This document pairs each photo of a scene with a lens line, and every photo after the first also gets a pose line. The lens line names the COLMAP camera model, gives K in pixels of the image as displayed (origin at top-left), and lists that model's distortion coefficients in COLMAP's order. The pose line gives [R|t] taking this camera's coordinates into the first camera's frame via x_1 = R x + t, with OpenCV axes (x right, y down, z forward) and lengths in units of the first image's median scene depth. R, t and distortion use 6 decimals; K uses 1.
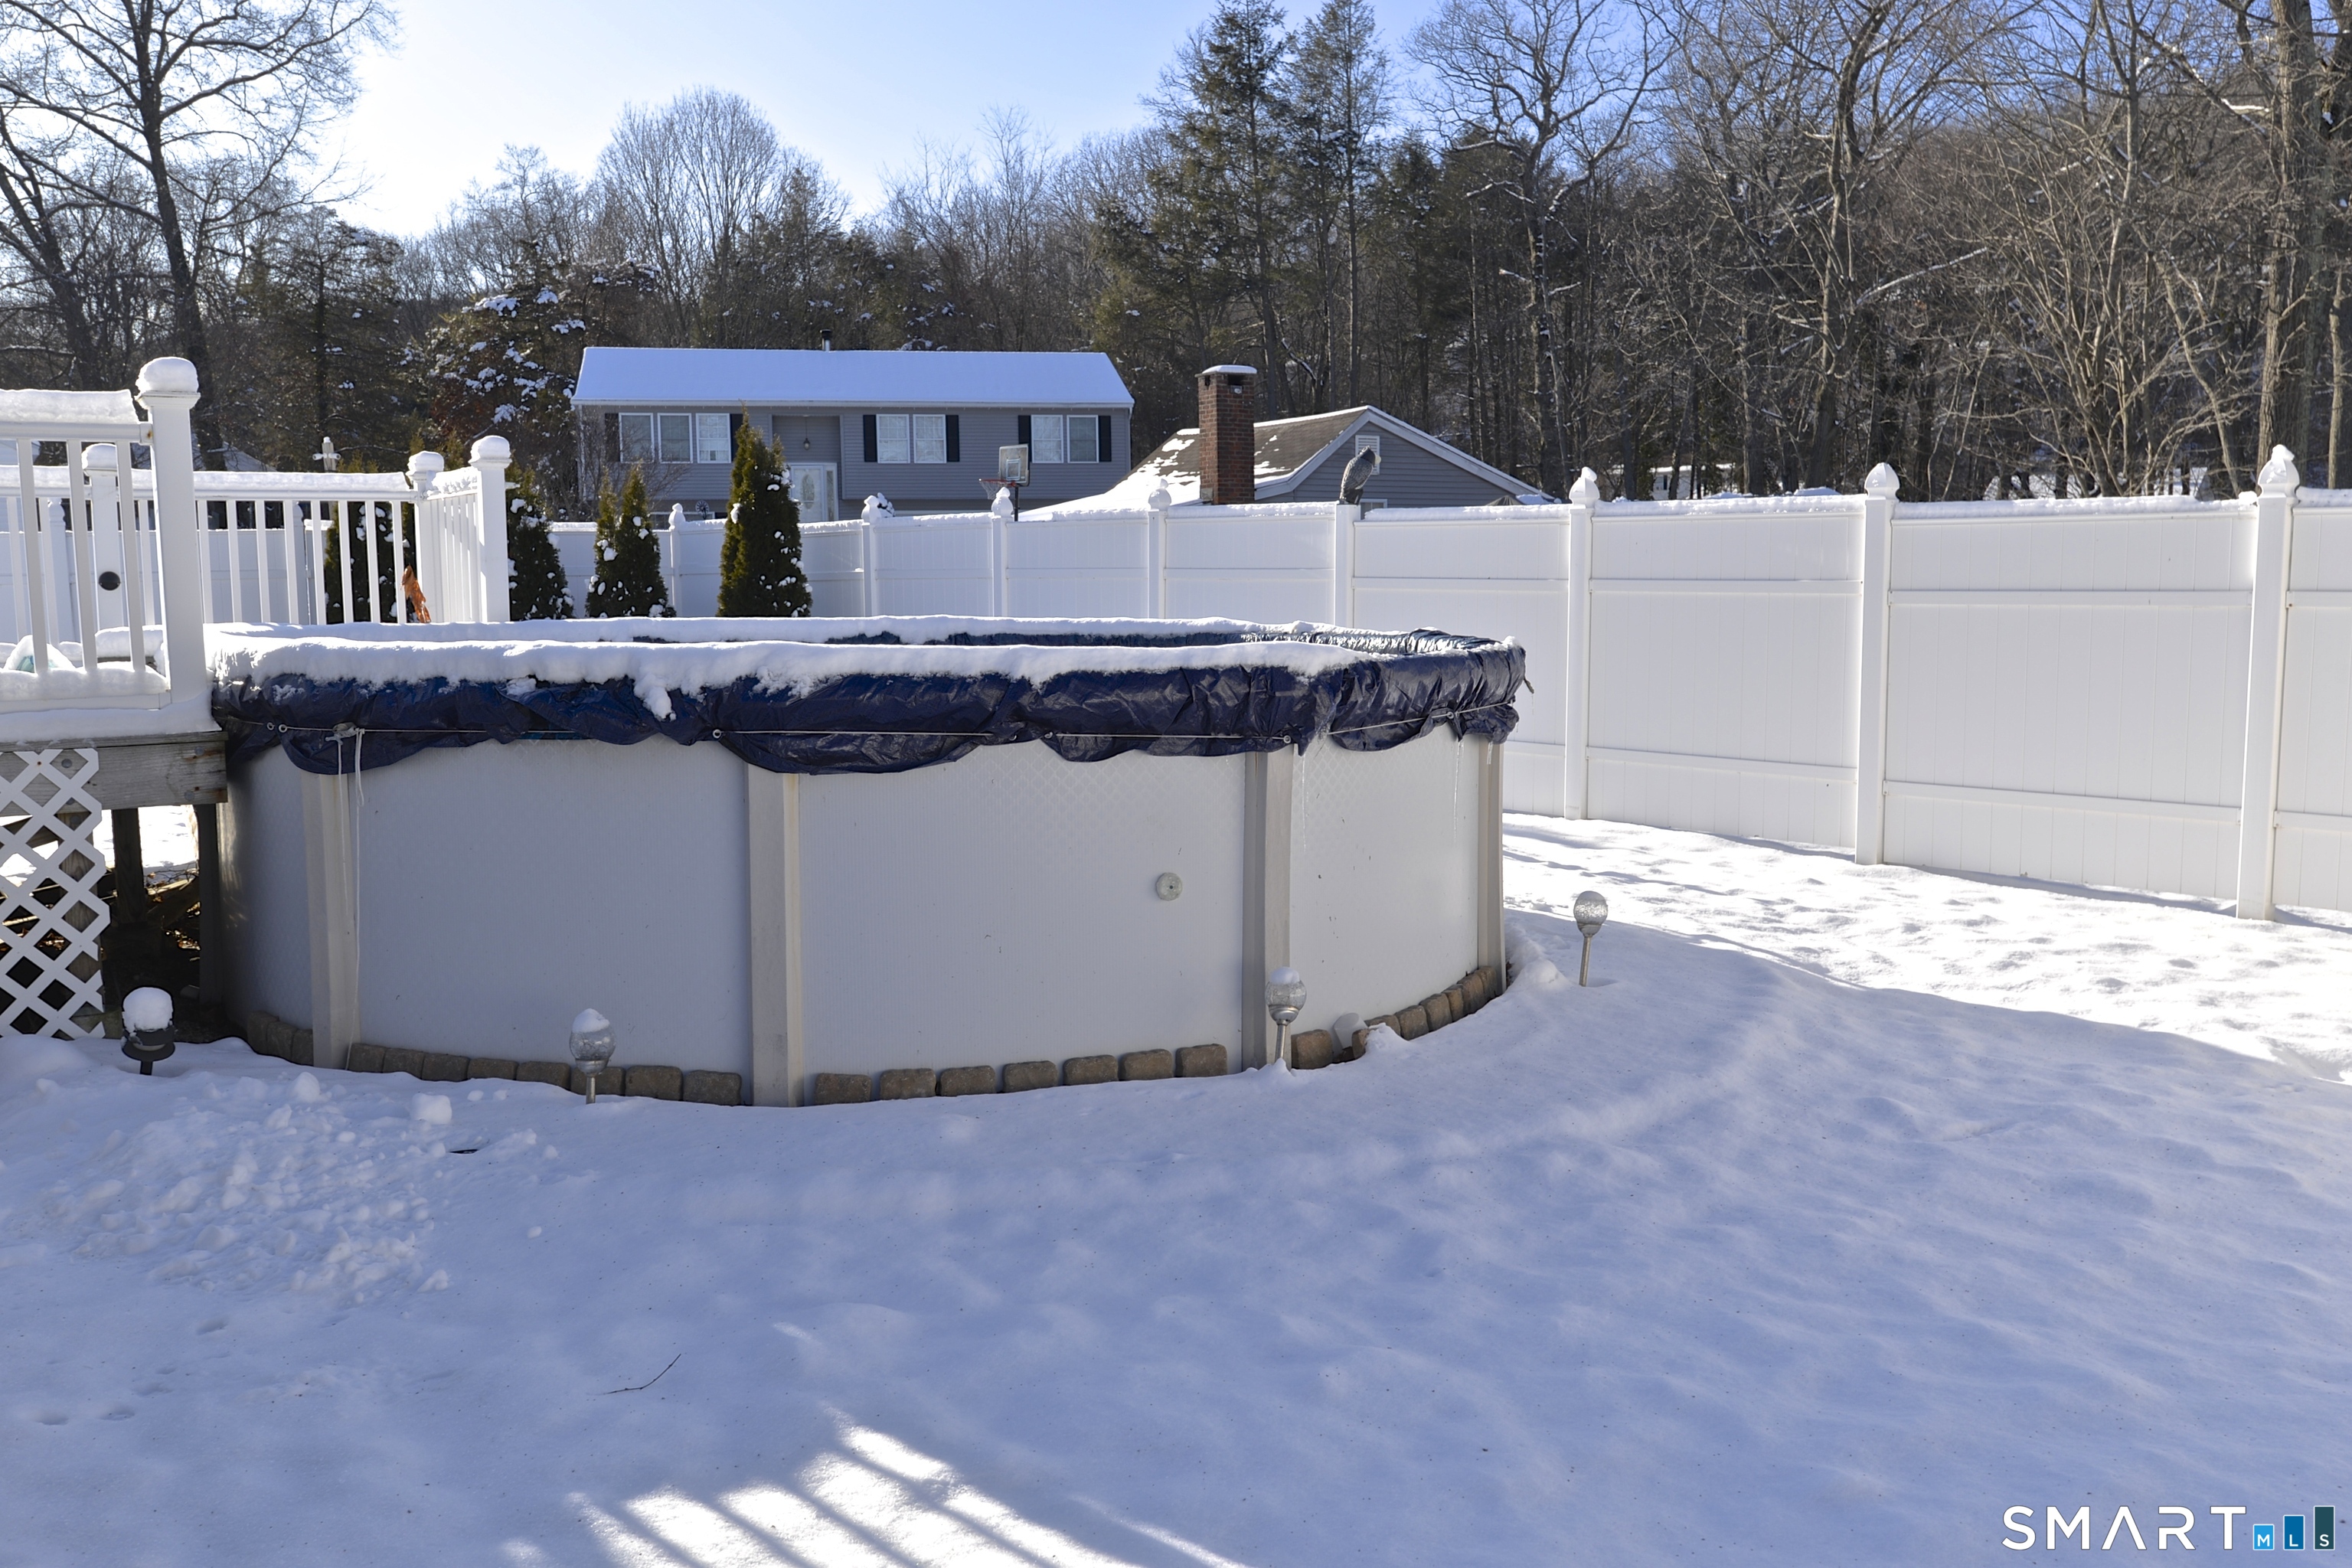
lens RADIAL K [[2047.0, 0, 1176.0], [0, 2047.0, 784.0], [0, 0, 1]] dist [-0.002812, 0.000127]
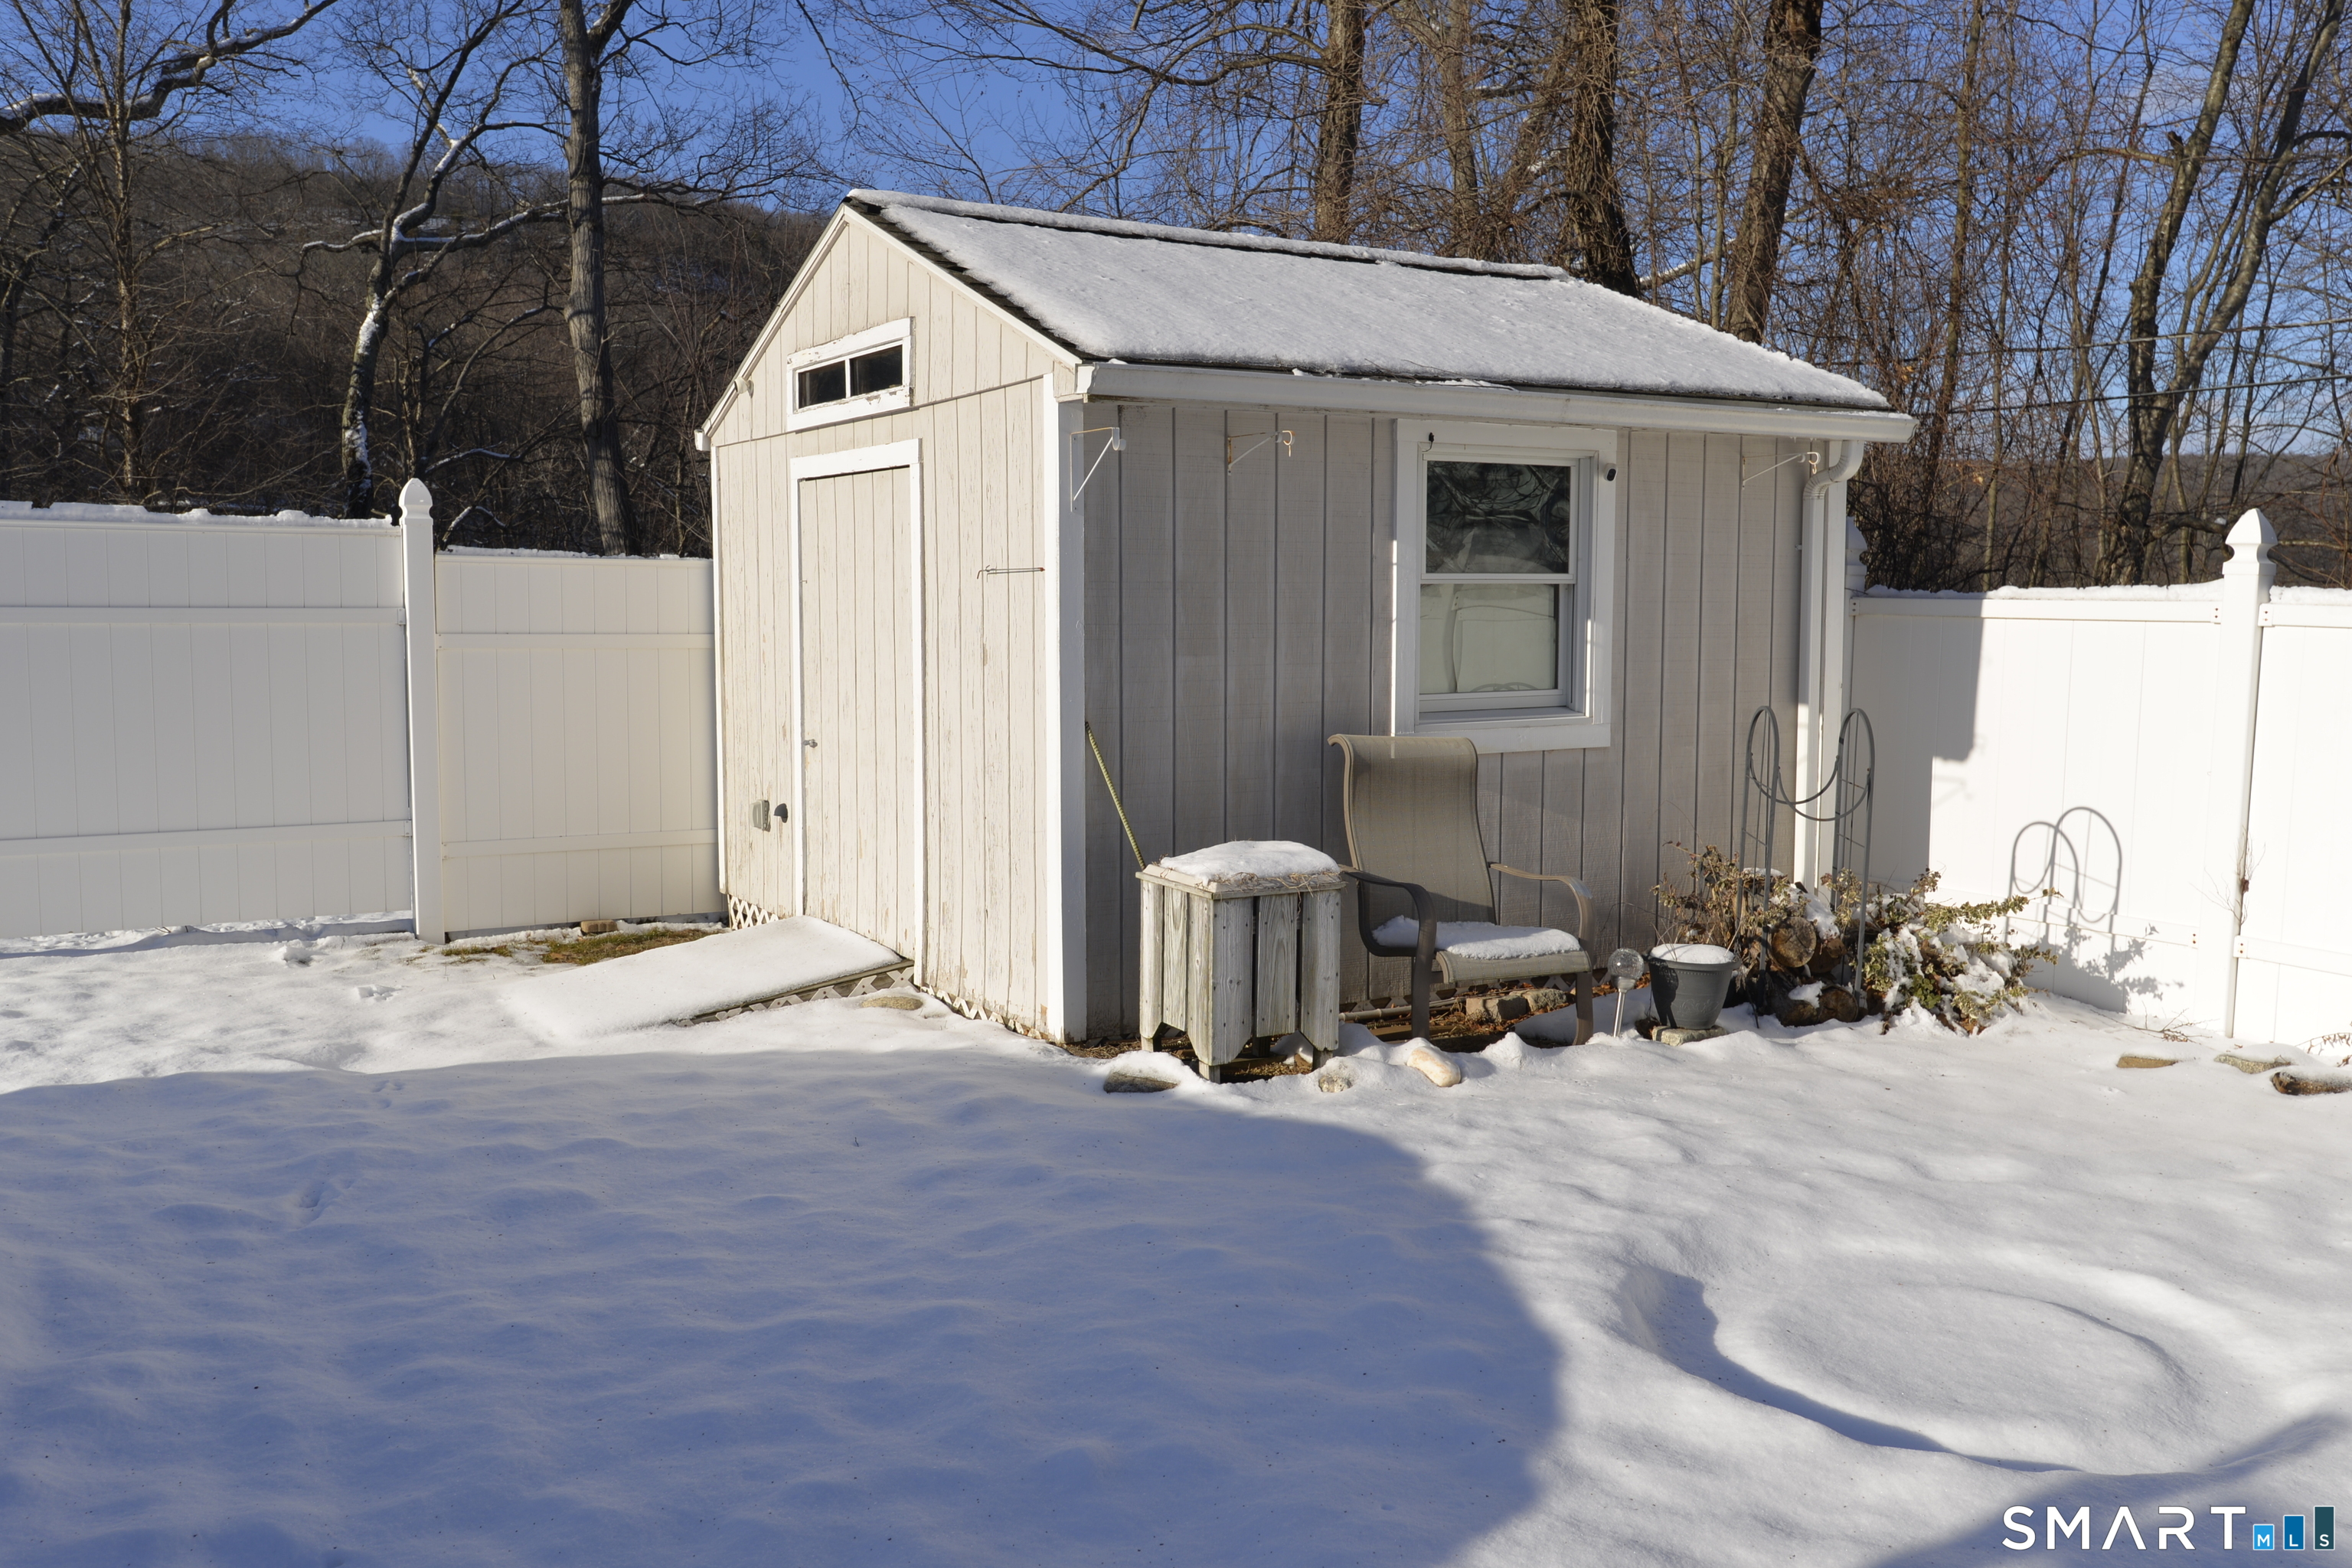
lens RADIAL K [[1930.3, 0, 1176.0], [0, 1930.3, 784.0], [0, 0, 1]] dist [-0.000077, 0.000423]
pose [[0.174260, -0.087350, 0.980818, -0.431310], [0.094329, 0.992958, 0.071672, -0.046488], [-0.980171, 0.080030, 0.181272, 0.536149]]
